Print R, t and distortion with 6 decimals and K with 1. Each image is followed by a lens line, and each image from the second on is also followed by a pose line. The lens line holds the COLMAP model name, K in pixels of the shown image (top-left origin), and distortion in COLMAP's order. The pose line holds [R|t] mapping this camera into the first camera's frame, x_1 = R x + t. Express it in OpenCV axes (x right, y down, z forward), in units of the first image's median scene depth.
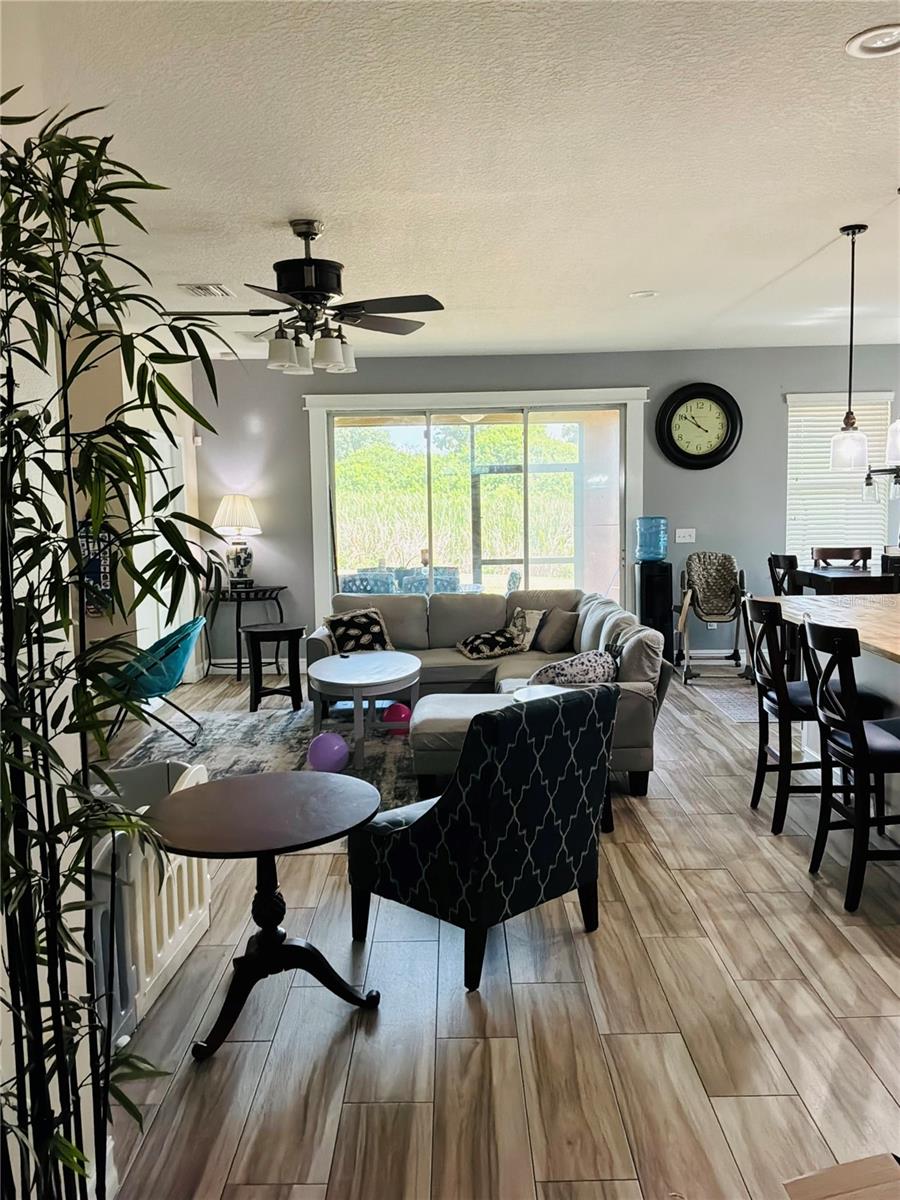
lens RADIAL K [[992.8, 0, 449.8], [0, 992.8, 596.7], [0, 0, 1]] dist [0.161471, -0.347382]
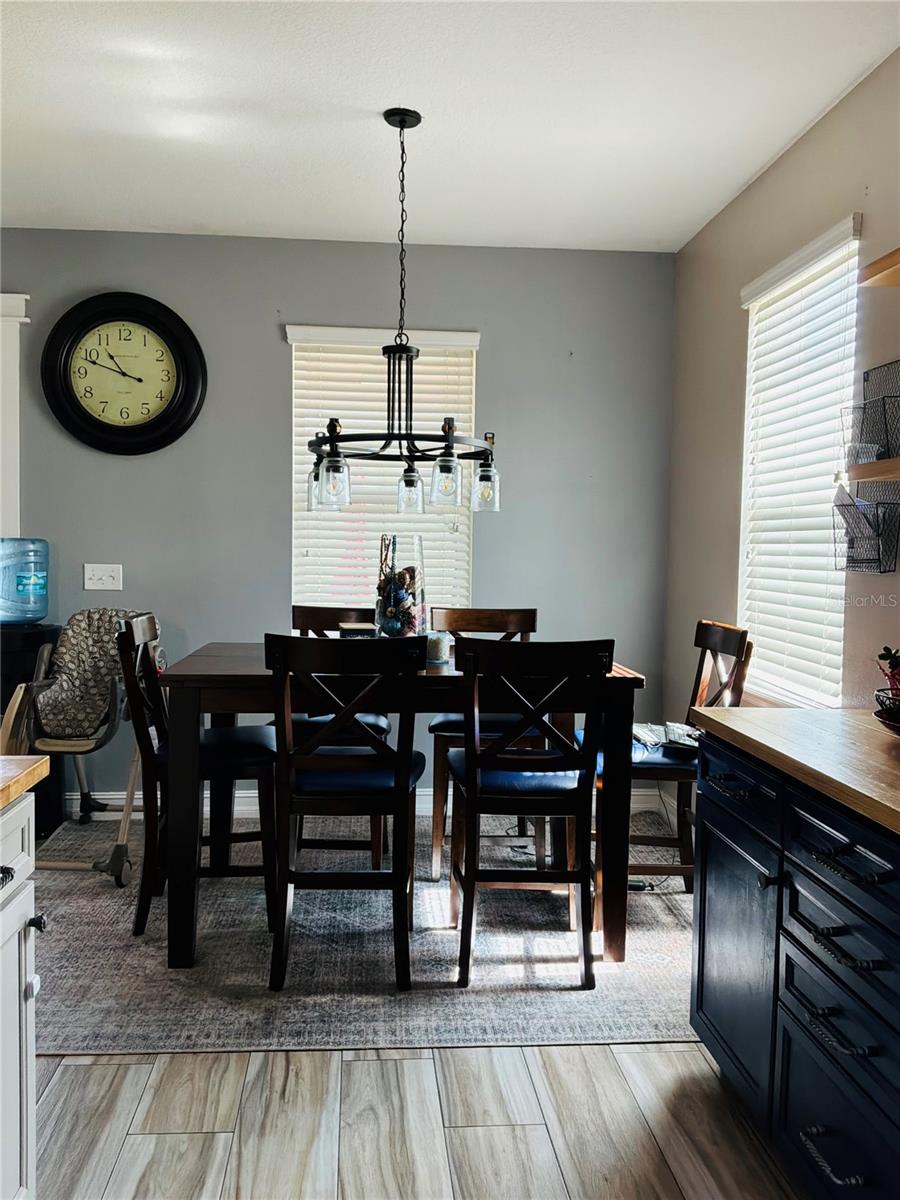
lens RADIAL K [[992.8, 0, 449.8], [0, 992.8, 596.7], [0, 0, 1]] dist [0.161471, -0.347382]
pose [[0.995543, 0.030432, 0.089268, 0.470567], [-0.025721, 0.998238, -0.053466, -0.033640], [-0.090738, 0.050932, 0.994572, 0.570540]]
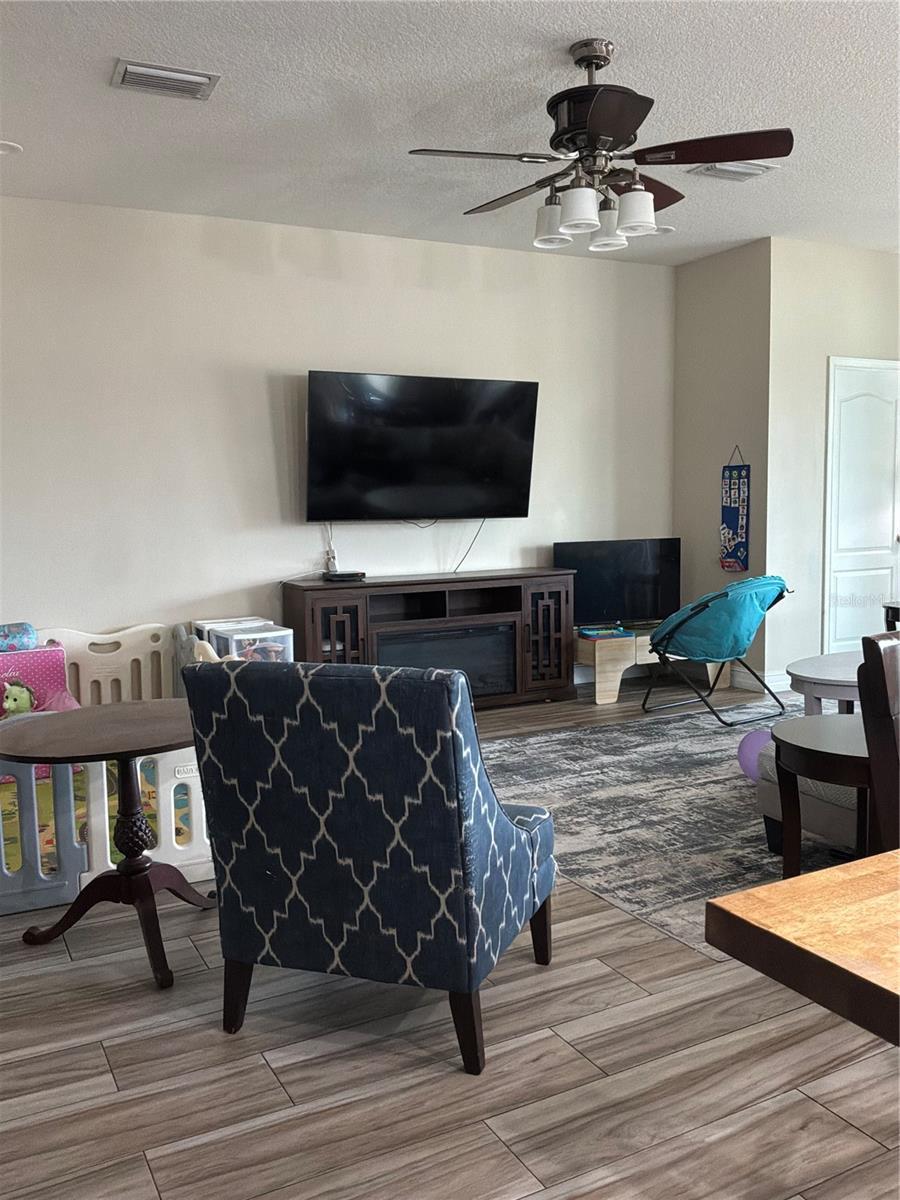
lens RADIAL K [[992.8, 0, 449.8], [0, 992.8, 596.7], [0, 0, 1]] dist [0.161471, -0.347382]
pose [[0.467681, 0.095220, -0.878754, 0.334867], [-0.077005, 0.994790, 0.066811, 0.001779], [0.880537, 0.036422, 0.472576, 0.356604]]
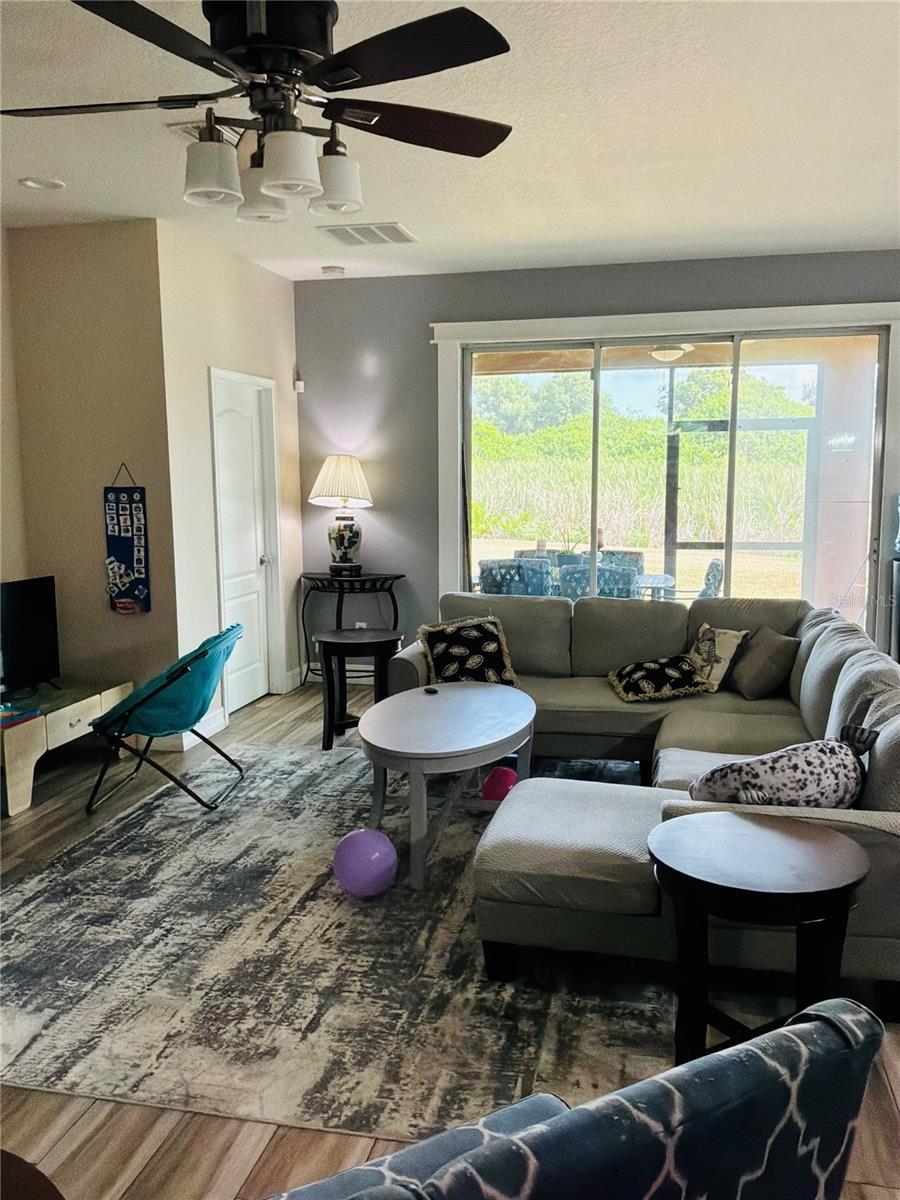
lens RADIAL K [[992.8, 0, 449.8], [0, 992.8, 596.7], [0, 0, 1]] dist [0.161471, -0.347382]
pose [[0.975842, 0.039356, -0.214904, 0.048363], [-0.032446, 0.998840, 0.035592, -0.028172], [0.216055, -0.027759, 0.975986, 0.321521]]
